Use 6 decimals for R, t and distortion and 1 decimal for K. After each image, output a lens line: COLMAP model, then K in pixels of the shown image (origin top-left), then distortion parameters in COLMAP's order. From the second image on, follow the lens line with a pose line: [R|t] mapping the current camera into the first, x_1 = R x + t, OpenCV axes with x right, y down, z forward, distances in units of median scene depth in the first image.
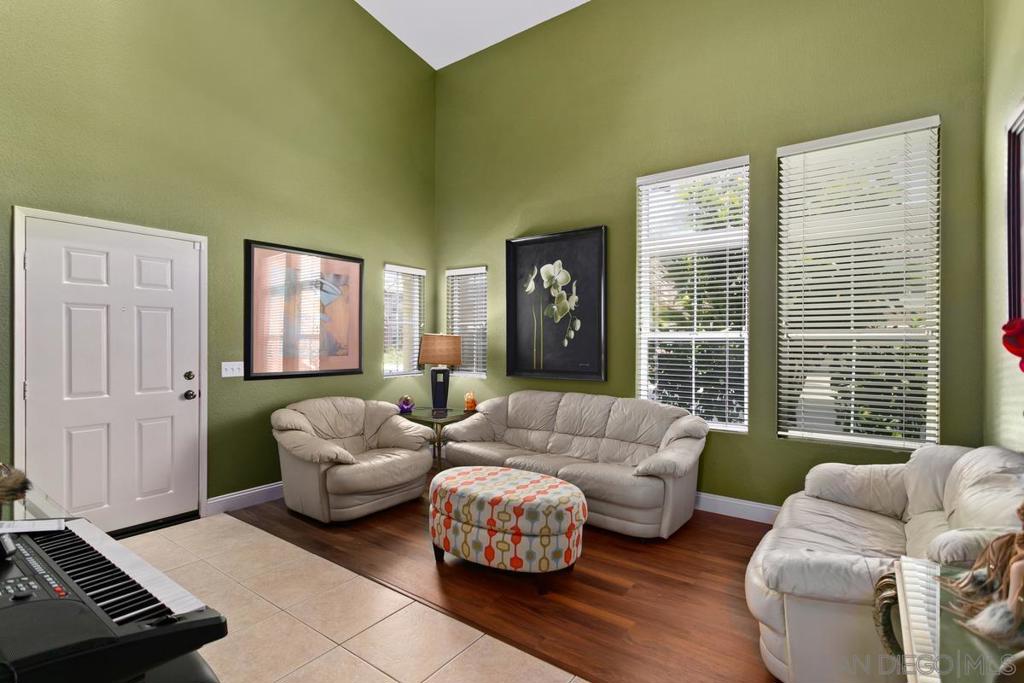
lens RADIAL K [[486.7, 0, 509.2], [0, 486.7, 343.1], [0, 0, 1]] dist [-0.002656, 0.001815]
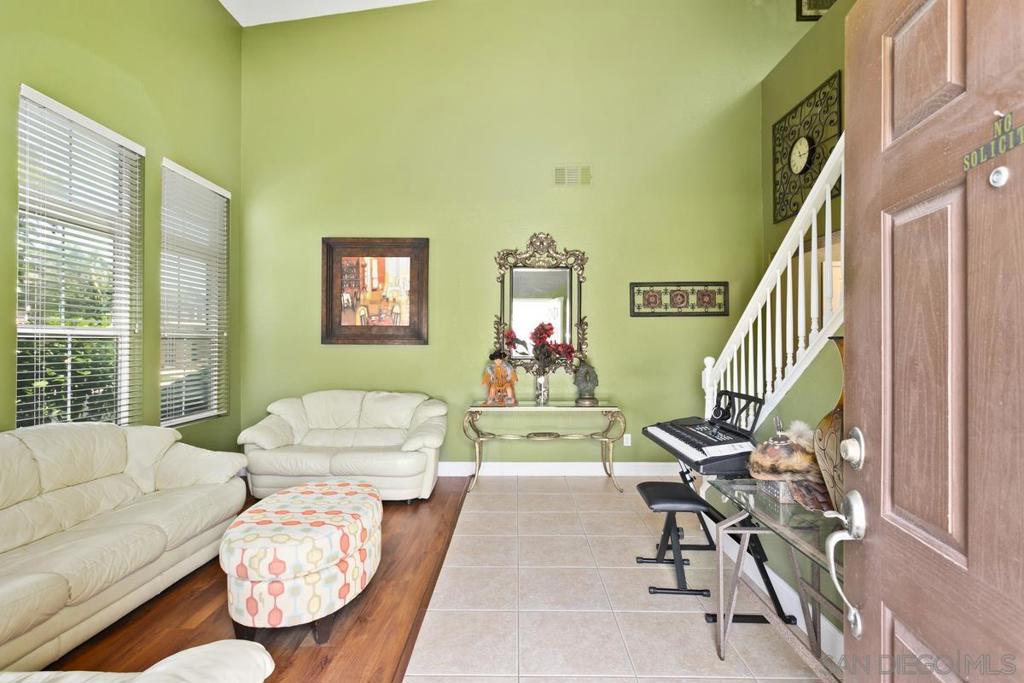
lens RADIAL K [[486.7, 0, 512.1], [0, 486.7, 342.8], [0, 0, 1]] dist [-0.002656, 0.001815]
pose [[-0.574292, -0.000685, 0.818650, -0.757300], [-0.001314, 0.999999, -0.000085, 0.001821], [-0.818649, -0.001124, -0.574293, 0.998221]]
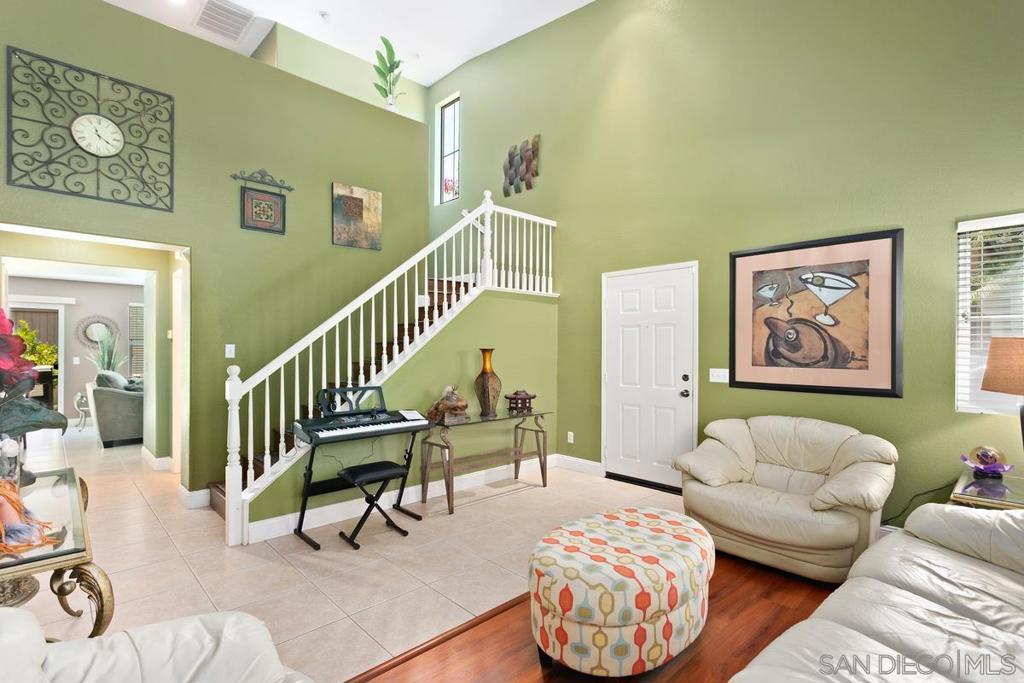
lens RADIAL K [[486.7, 0, 508.0], [0, 486.7, 345.2], [0, 0, 1]] dist [-0.002656, 0.001815]
pose [[-0.183714, -0.009032, -0.982938, 0.638607], [-0.003678, 0.999957, -0.008501, -0.002929], [0.982973, 0.002053, -0.183739, 0.796745]]
